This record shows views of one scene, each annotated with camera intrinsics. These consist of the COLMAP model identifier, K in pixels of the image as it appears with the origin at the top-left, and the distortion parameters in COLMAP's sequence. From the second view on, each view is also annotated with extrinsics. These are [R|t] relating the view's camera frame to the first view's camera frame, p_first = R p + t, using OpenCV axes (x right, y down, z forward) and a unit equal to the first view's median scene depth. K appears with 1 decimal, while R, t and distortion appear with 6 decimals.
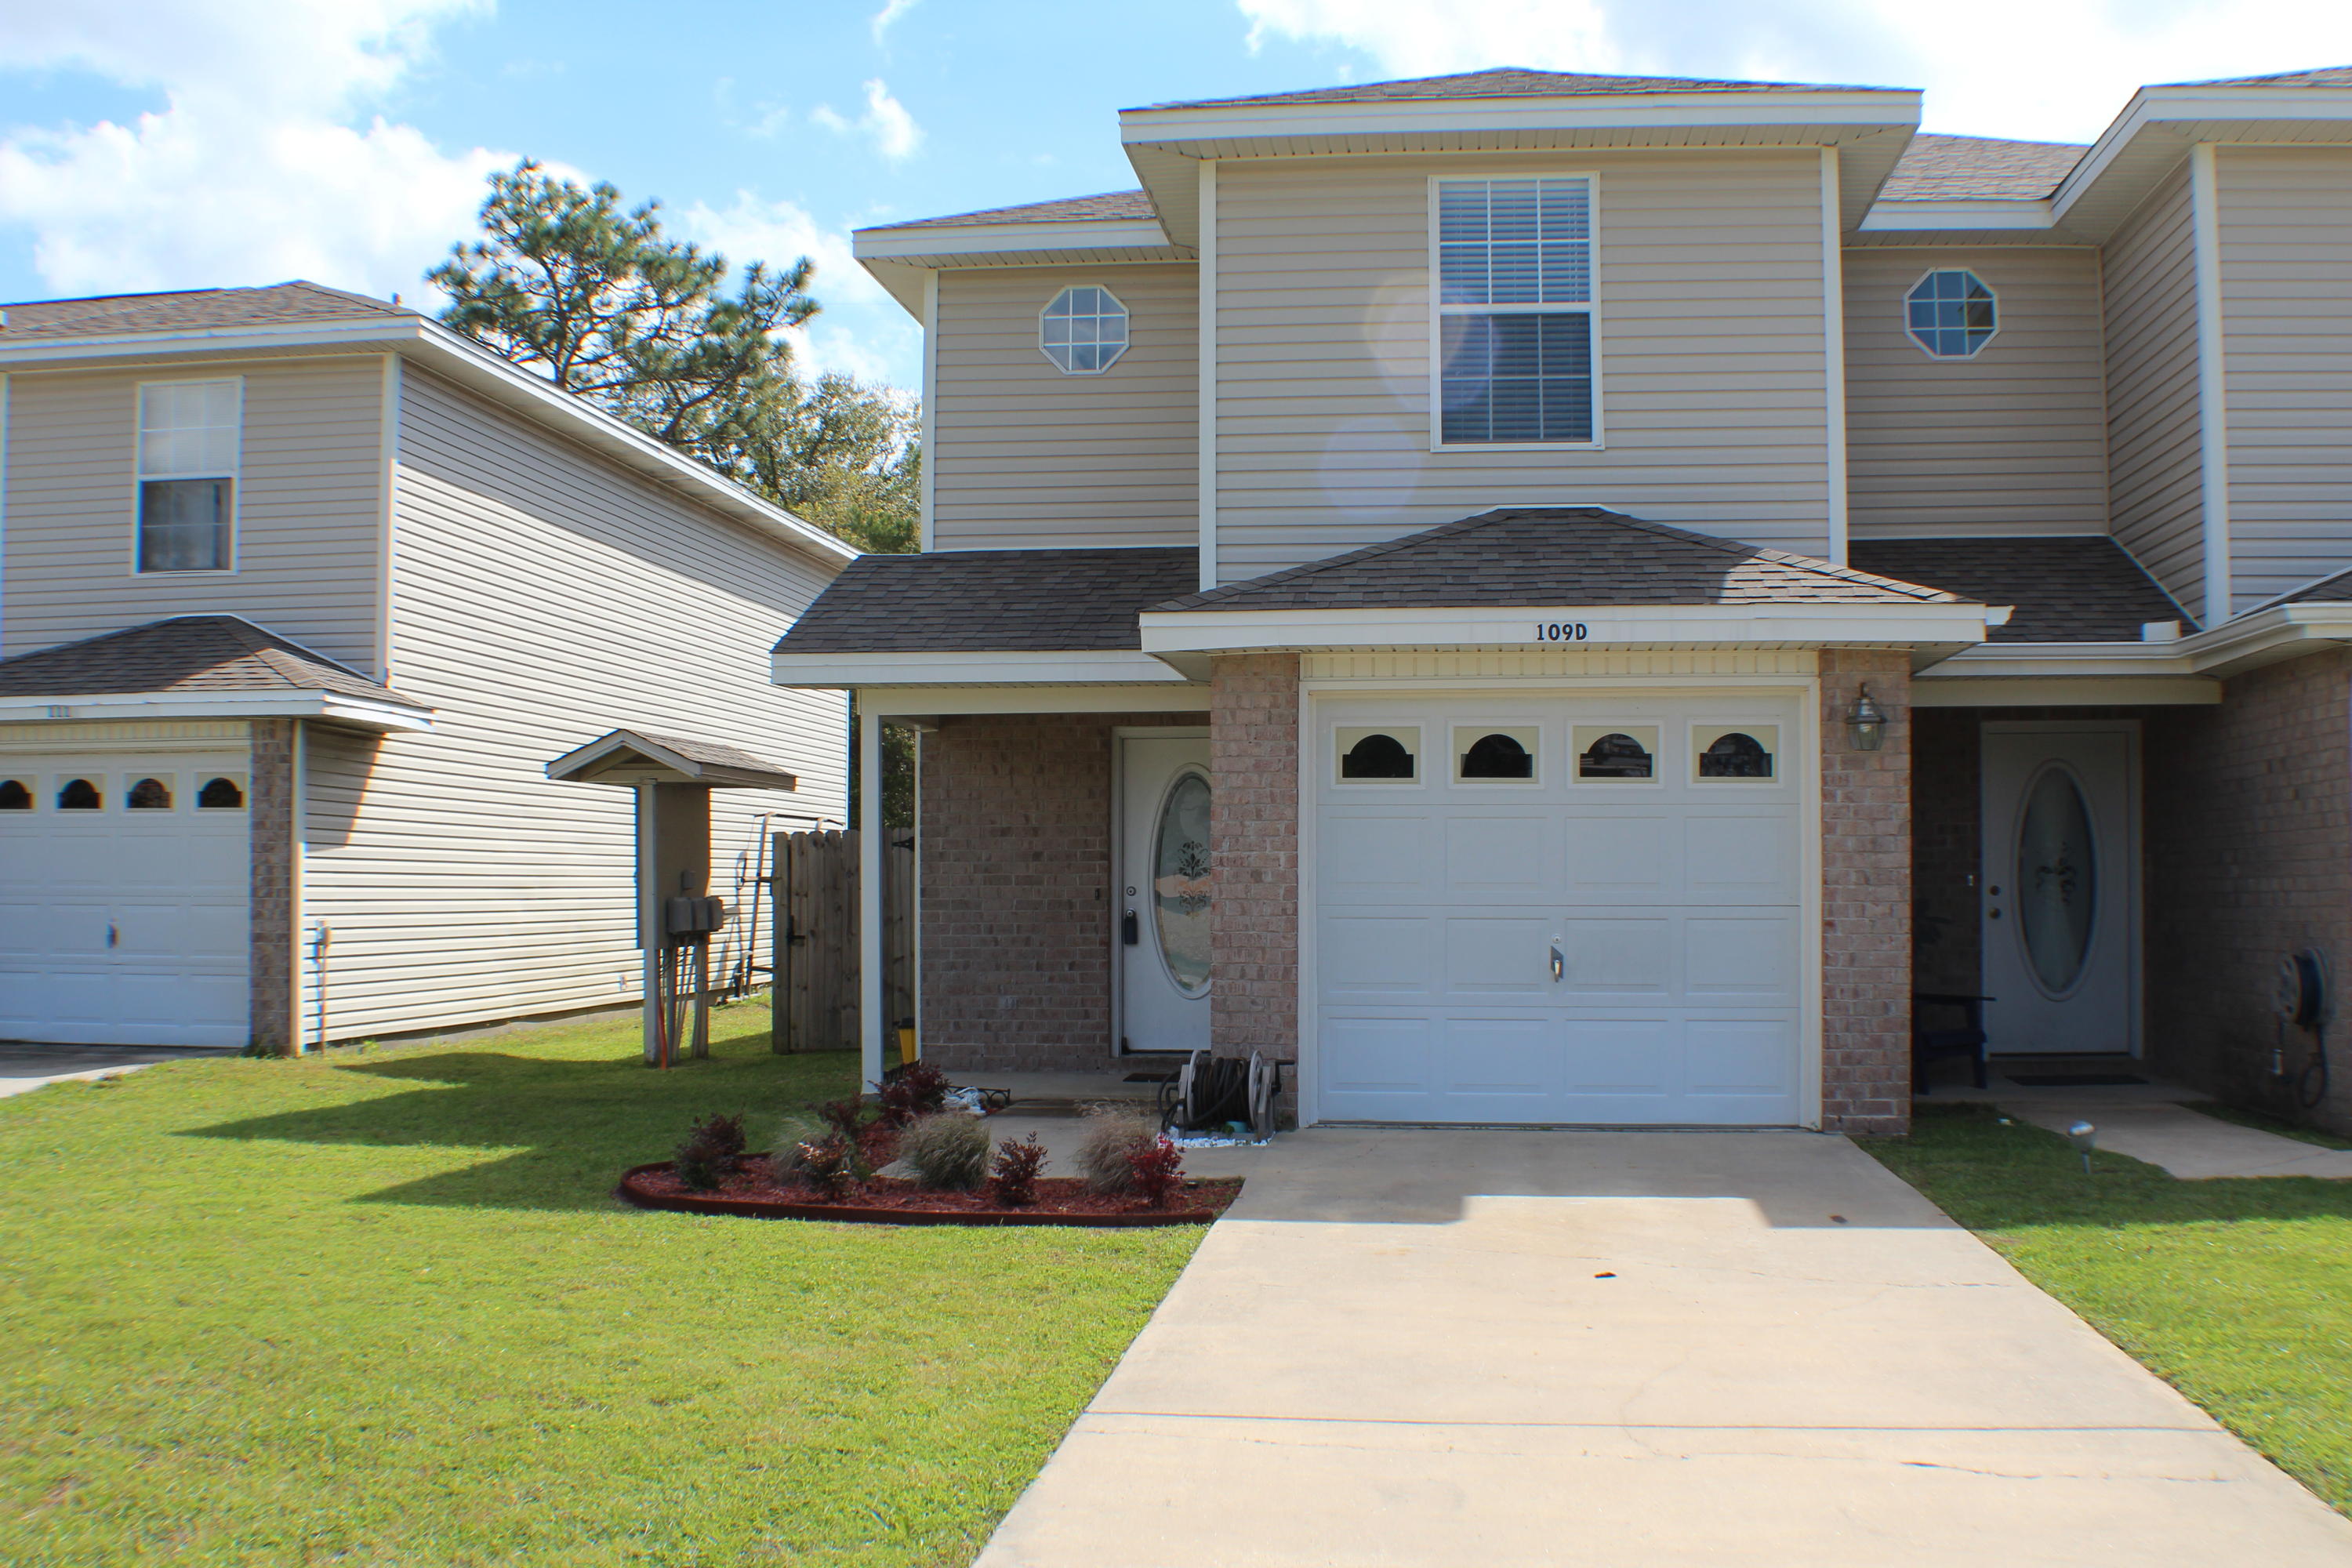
lens RADIAL K [[2560.6, 0, 1187.4], [0, 2560.6, 784.3], [0, 0, 1]] dist [-0.185290, 0.000000]
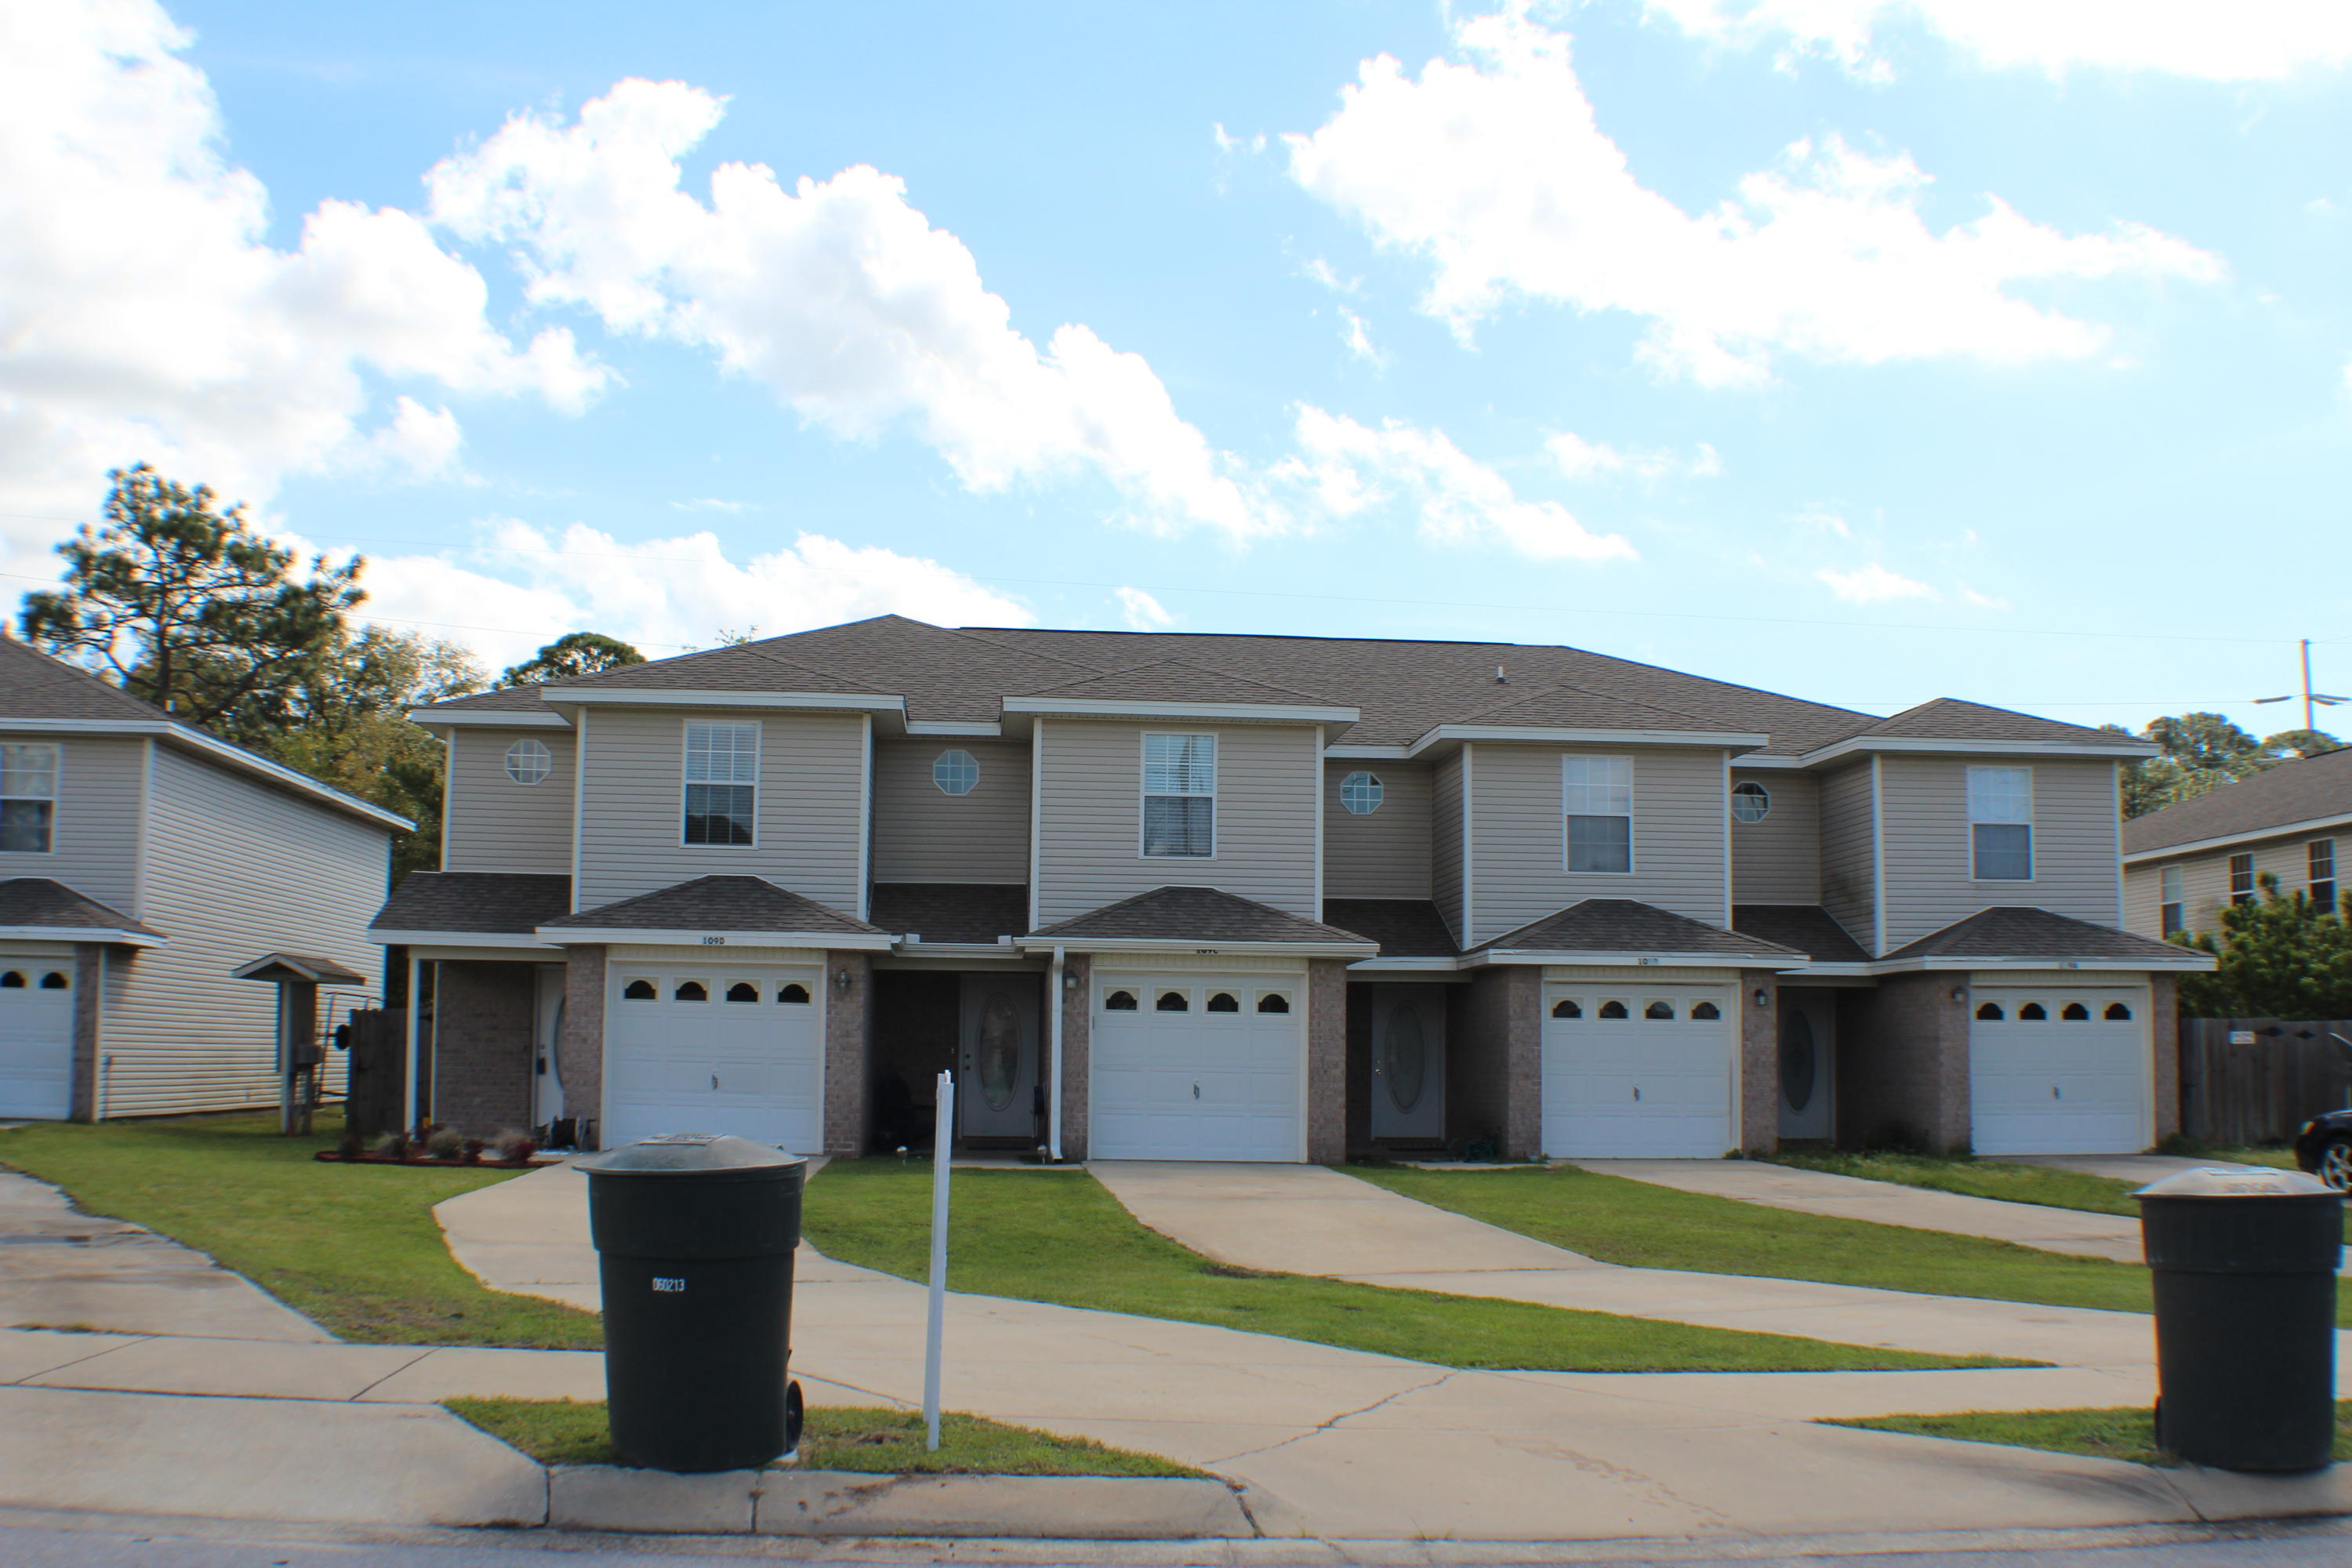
lens RADIAL K [[2560.6, 0, 1165.0], [0, 2560.6, 787.1], [0, 0, 1]] dist [-0.185290, 0.000000]
pose [[0.983531, 0.033225, 0.177657, 0.099696], [-0.021725, 0.997564, -0.066288, -0.040494], [-0.179427, 0.061337, 0.981857, -1.042736]]
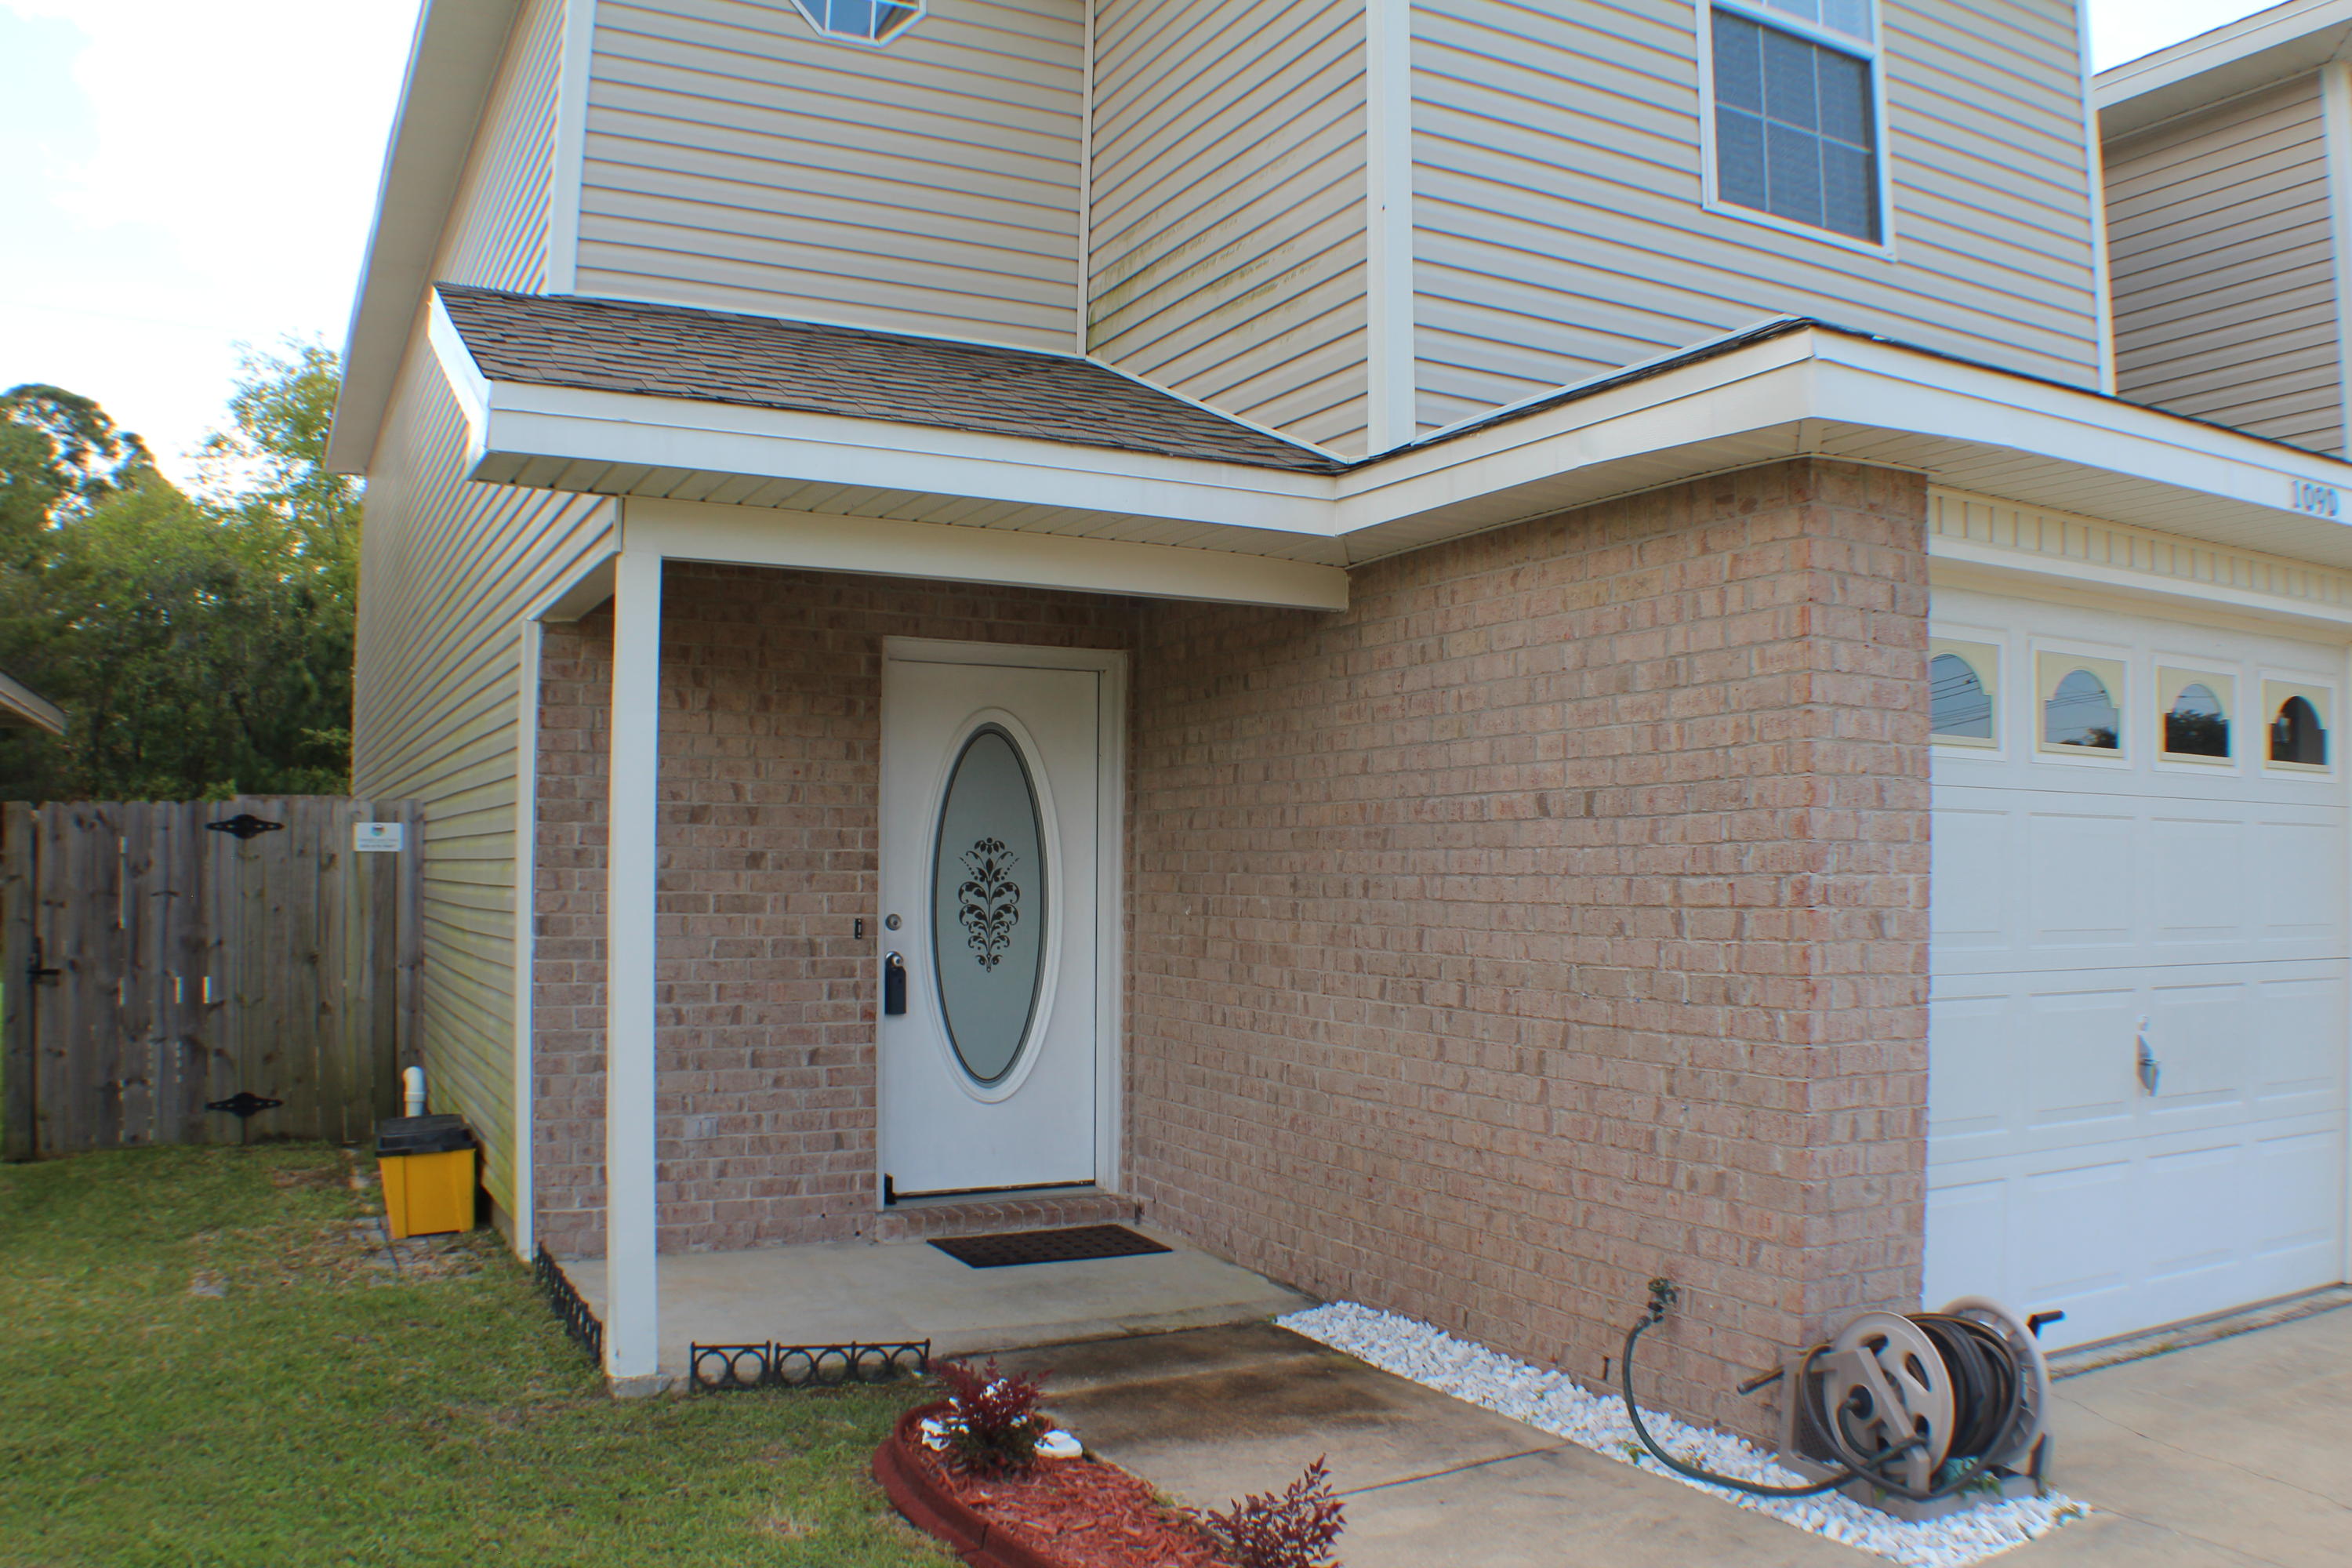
lens RADIAL K [[1885.2, 0, 1177.1], [0, 1885.2, 789.0], [0, 0, 1]] dist [-0.176283, 0.001379]
pose [[0.816157, 0.034589, 0.576794, -0.217079], [-0.033278, 0.999364, -0.012841, 0.014814], [-0.576871, -0.008715, 0.816789, 0.616709]]
